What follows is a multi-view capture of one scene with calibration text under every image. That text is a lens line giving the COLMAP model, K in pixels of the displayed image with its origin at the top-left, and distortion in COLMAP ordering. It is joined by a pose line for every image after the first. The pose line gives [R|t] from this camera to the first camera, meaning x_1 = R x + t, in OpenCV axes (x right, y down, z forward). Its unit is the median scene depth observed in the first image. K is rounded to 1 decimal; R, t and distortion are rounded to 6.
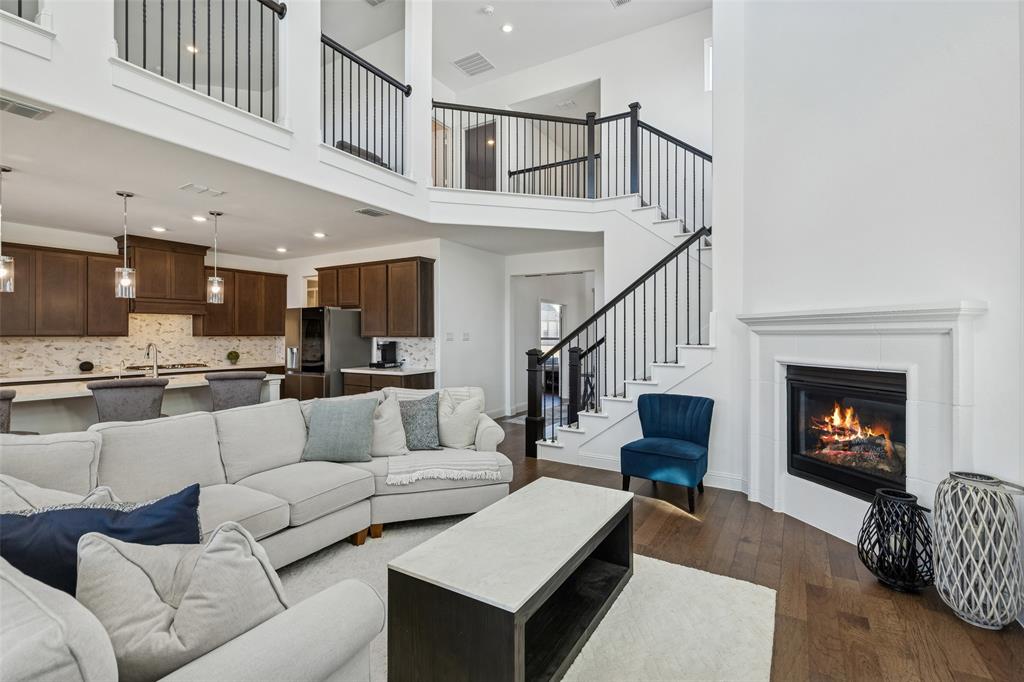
lens RADIAL K [[464.8, 0, 514.4], [0, 464.8, 338.0], [0, 0, 1]] dist [0.006982, -0.000386]
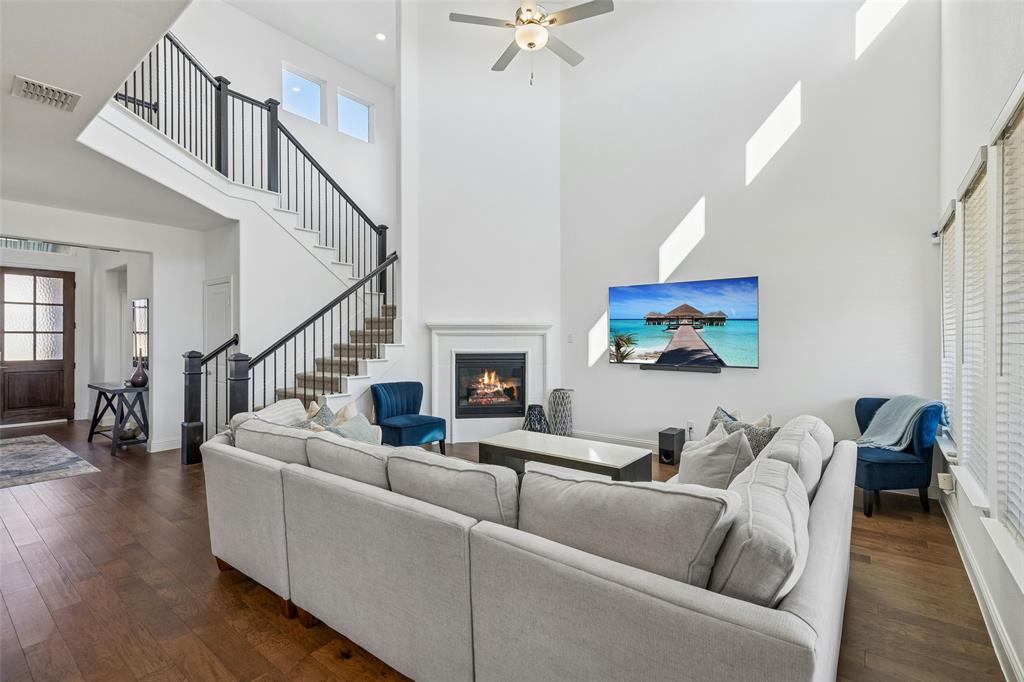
lens RADIAL K [[464.8, 0, 514.4], [0, 464.8, 338.0], [0, 0, 1]] dist [0.006982, -0.000386]
pose [[0.114035, -0.004492, 0.993467, -0.708479], [0.008248, 0.999960, 0.003575, -0.002414], [-0.993443, 0.007786, 0.114067, 0.413559]]
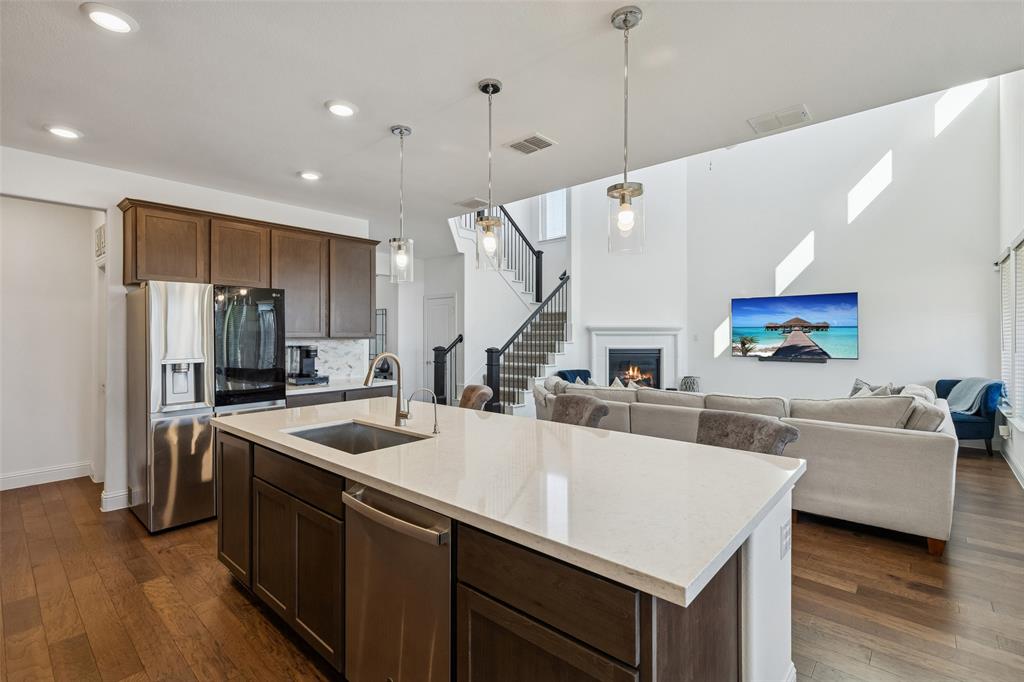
lens RADIAL K [[462.5, 0, 515.3], [0, 462.5, 335.8], [0, 0, 1]] dist [0.010294, -0.000863]
pose [[0.178484, 0.000321, 0.983943, -1.125609], [0.008170, 0.999965, -0.001808, -0.004090], [-0.983909, 0.008361, 0.178476, 0.714307]]
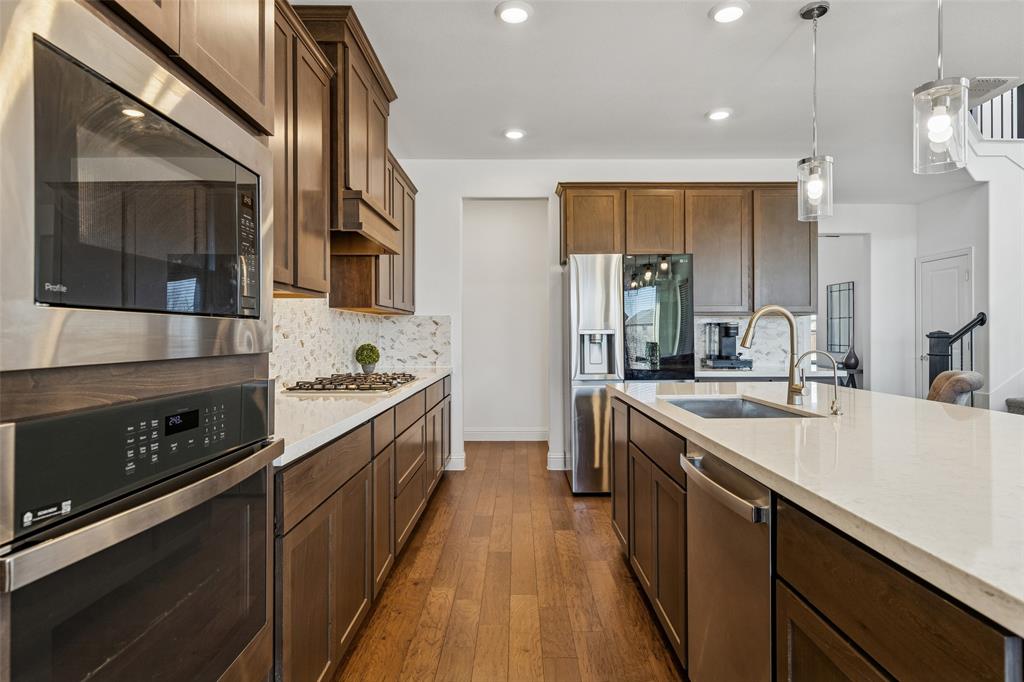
lens RADIAL K [[575.6, 0, 525.4], [0, 575.6, 339.0], [0, 0, 1]] dist [0.004647, 0.002002]
pose [[0.851782, -0.003142, 0.523886, -1.084387], [0.005219, 0.999983, -0.002488, 0.036272], [-0.523870, 0.004853, 0.851784, 0.648648]]
